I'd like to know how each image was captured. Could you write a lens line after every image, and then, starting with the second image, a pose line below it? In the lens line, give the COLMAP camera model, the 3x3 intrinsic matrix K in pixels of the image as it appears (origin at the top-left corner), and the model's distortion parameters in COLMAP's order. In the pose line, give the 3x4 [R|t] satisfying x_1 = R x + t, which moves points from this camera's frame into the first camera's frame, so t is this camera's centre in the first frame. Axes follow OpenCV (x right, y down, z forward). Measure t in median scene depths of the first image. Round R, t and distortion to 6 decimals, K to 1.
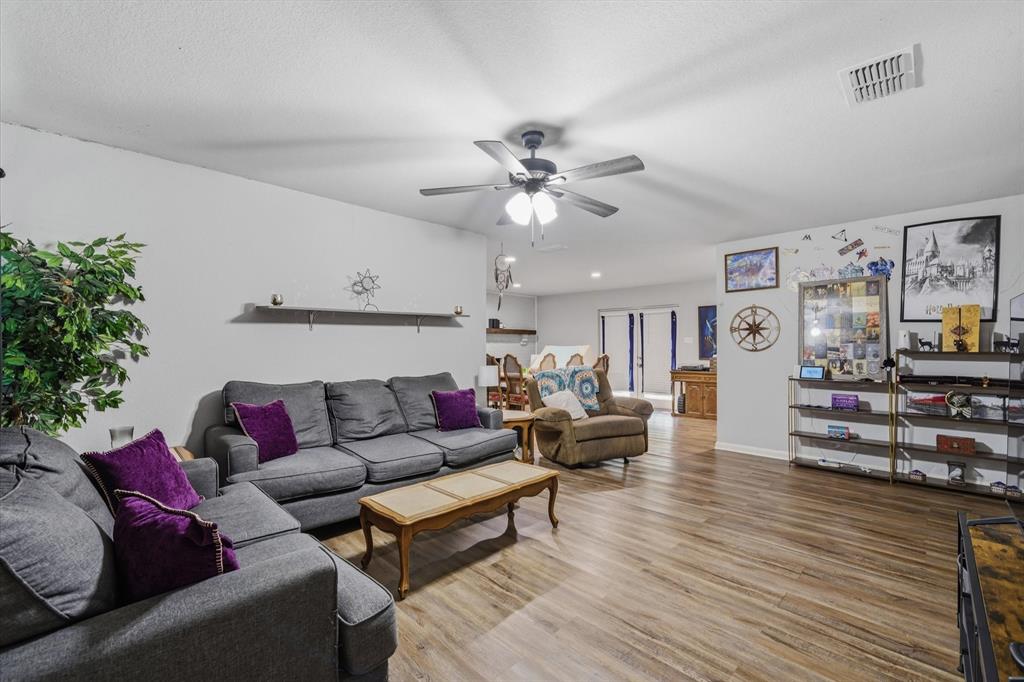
lens RADIAL K [[444.4, 0, 517.4], [0, 444.4, 344.7], [0, 0, 1]] dist [-0.002414, 0.000966]
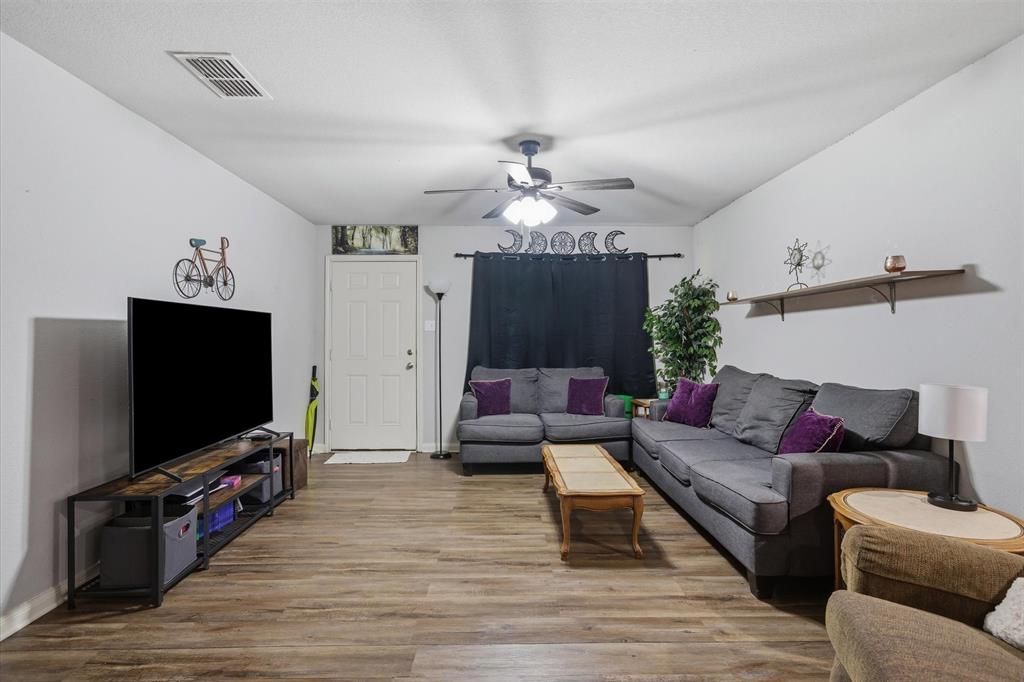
lens RADIAL K [[487.2, 0, 504.6], [0, 487.2, 334.6], [0, 0, 1]] dist [-0.014816, 0.008635]
pose [[-0.713184, -0.001289, -0.700976, 0.693466], [0.005931, 0.999951, -0.007874, 0.002047], [0.700952, -0.009773, -0.713142, 1.369894]]
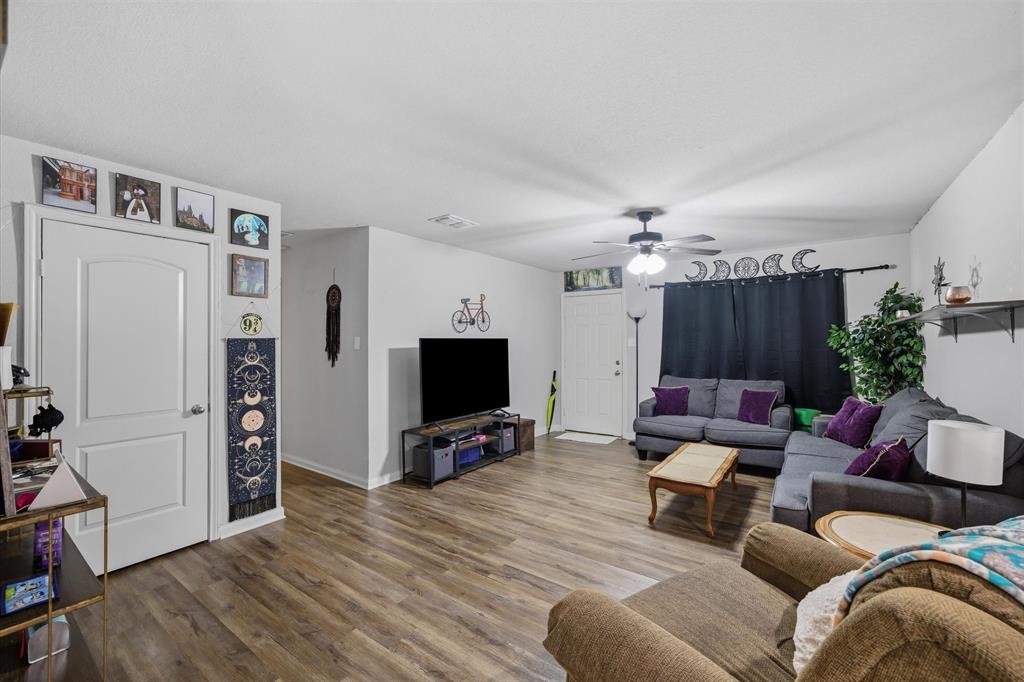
lens RADIAL K [[419.7, 0, 508.2], [0, 419.7, 345.3], [0, 0, 1]] dist [-0.005958, 0.002185]
pose [[-0.991168, 0.008492, -0.132337, 0.505647], [0.008092, 0.999961, 0.003559, -0.037764], [0.132362, 0.002457, -0.991198, 1.744474]]
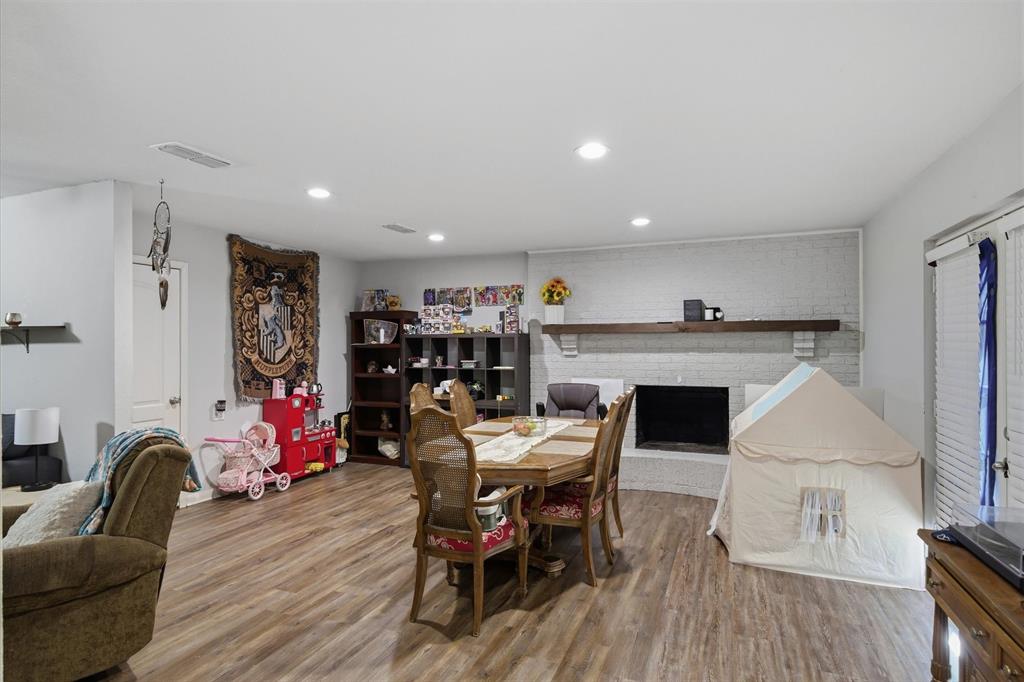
lens RADIAL K [[566.6, 0, 515.6], [0, 566.6, 343.9], [0, 0, 1]] dist [0.018417, -0.004234]
pose [[0.371370, 0.001991, -0.928483, 1.155278], [0.009419, 0.999938, 0.005912, -0.050065], [0.928437, -0.010941, 0.371329, 1.736406]]
